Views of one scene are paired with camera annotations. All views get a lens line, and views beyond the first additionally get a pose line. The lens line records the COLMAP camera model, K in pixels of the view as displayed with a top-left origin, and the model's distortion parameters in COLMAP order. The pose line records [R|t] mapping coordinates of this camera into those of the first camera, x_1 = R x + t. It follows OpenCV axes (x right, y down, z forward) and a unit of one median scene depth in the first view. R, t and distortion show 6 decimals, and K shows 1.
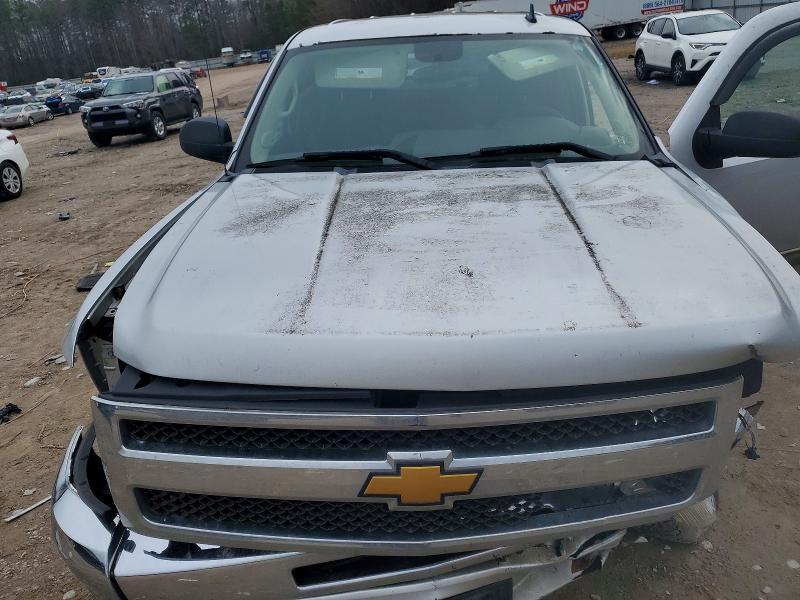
lens RADIAL K [[626.0, 0, 398.9], [0, 626.0, 300.2], [0, 0, 1]] dist [0.003550, 0.021554]
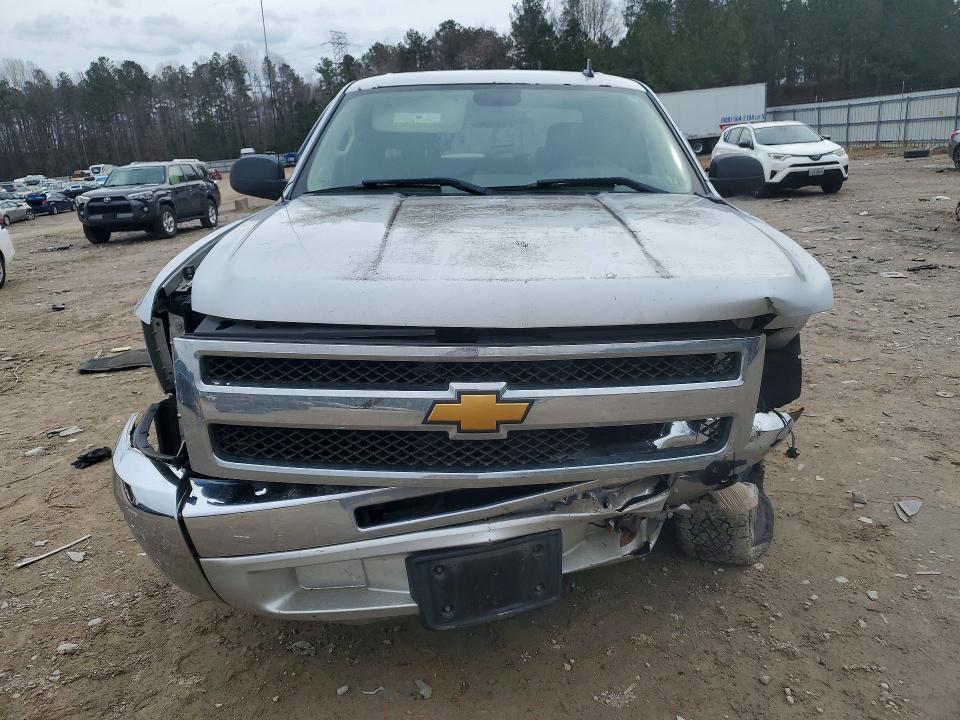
lens RADIAL K [[751.2, 0, 483.3], [0, 751.2, 360.6], [0, 0, 1]] dist [0.003550, 0.021554]
pose [[0.998278, 0.024078, 0.053500, -0.016341], [-0.017511, 0.992620, -0.119992, 0.196258], [-0.055994, 0.118848, 0.991332, -0.176868]]
